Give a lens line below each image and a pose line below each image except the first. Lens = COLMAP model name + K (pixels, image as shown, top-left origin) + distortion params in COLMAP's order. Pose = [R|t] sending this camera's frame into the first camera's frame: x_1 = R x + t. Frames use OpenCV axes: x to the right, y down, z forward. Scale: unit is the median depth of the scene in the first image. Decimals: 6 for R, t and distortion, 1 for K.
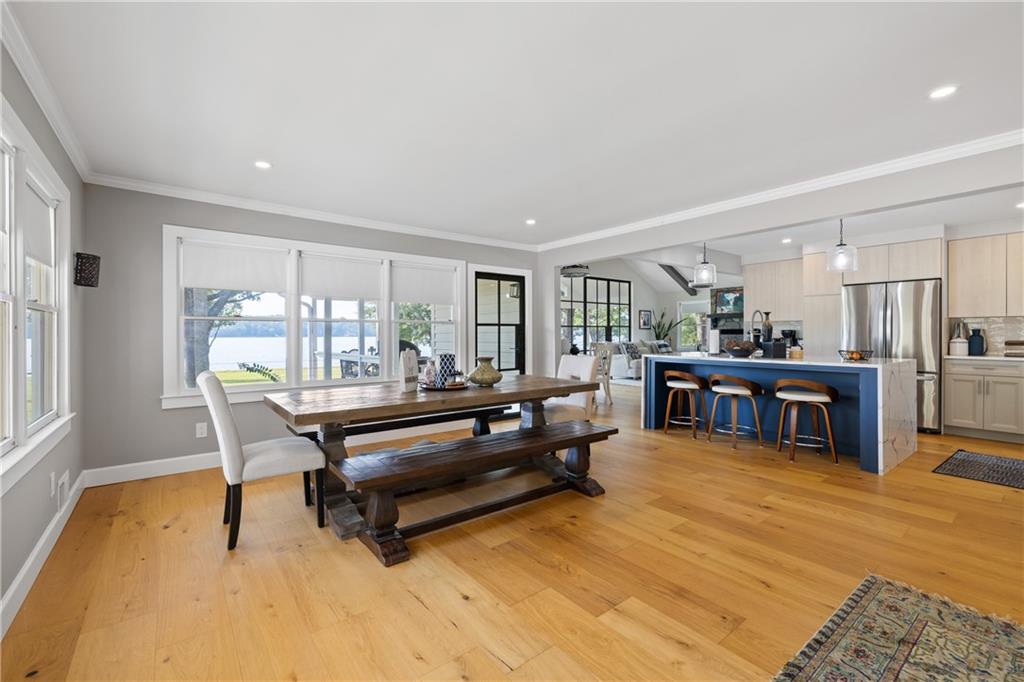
lens RADIAL K [[435.9, 0, 502.6], [0, 435.9, 336.0], [0, 0, 1]] dist [-0.003116, 0.000677]
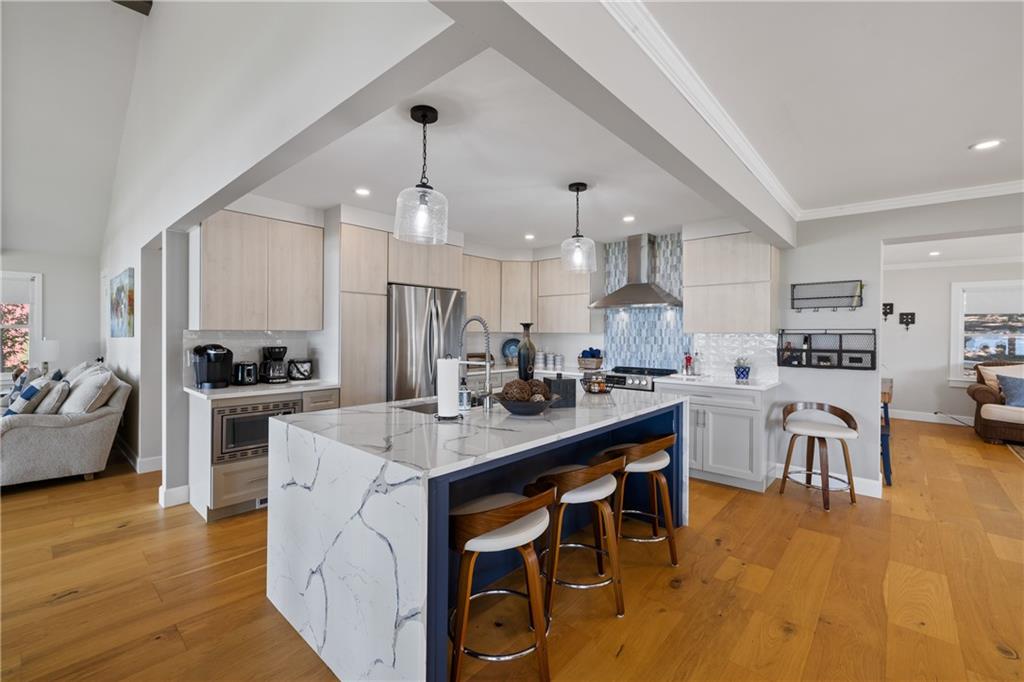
lens RADIAL K [[435.9, 0, 505.1], [0, 435.9, 333.5], [0, 0, 1]] dist [-0.003116, 0.000677]
pose [[-0.177889, -0.000544, 0.984050, 0.067745], [0.001856, 0.999998, 0.000888, -0.040420], [-0.984049, 0.001985, -0.177887, 1.074099]]
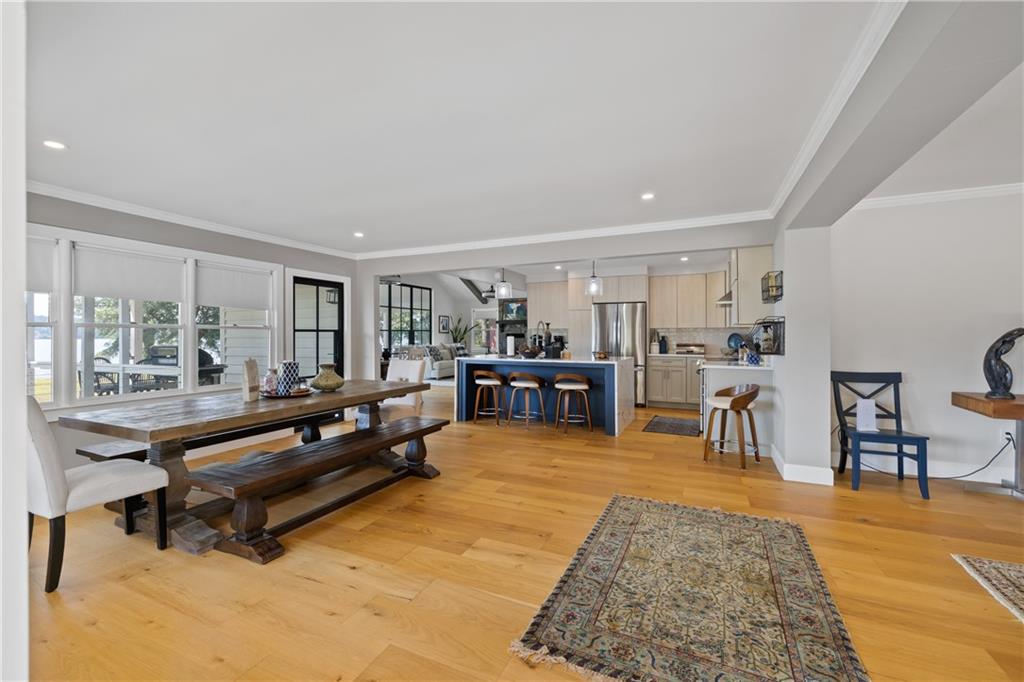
lens RADIAL K [[435.9, 0, 505.4], [0, 435.9, 337.4], [0, 0, 1]] dist [-0.003116, 0.000677]
pose [[0.887236, -0.000433, 0.461317, -0.103642], [0.000905, 0.999999, -0.000801, -0.010728], [-0.461316, 0.001128, 0.887235, -0.097443]]
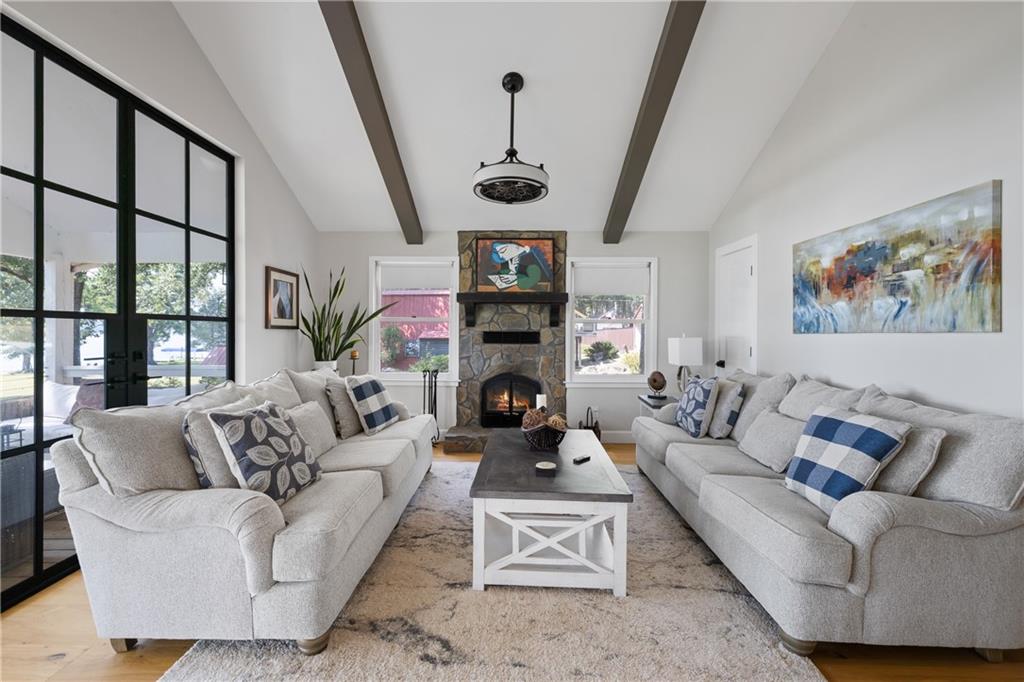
lens RADIAL K [[435.9, 0, 506.3], [0, 435.9, 333.4], [0, 0, 1]] dist [-0.003116, 0.000677]
pose [[0.622297, -0.000679, 0.782781, 0.466675], [0.000030, 1.000000, 0.000843, -0.033093], [-0.782781, -0.000501, 0.622297, 1.756905]]
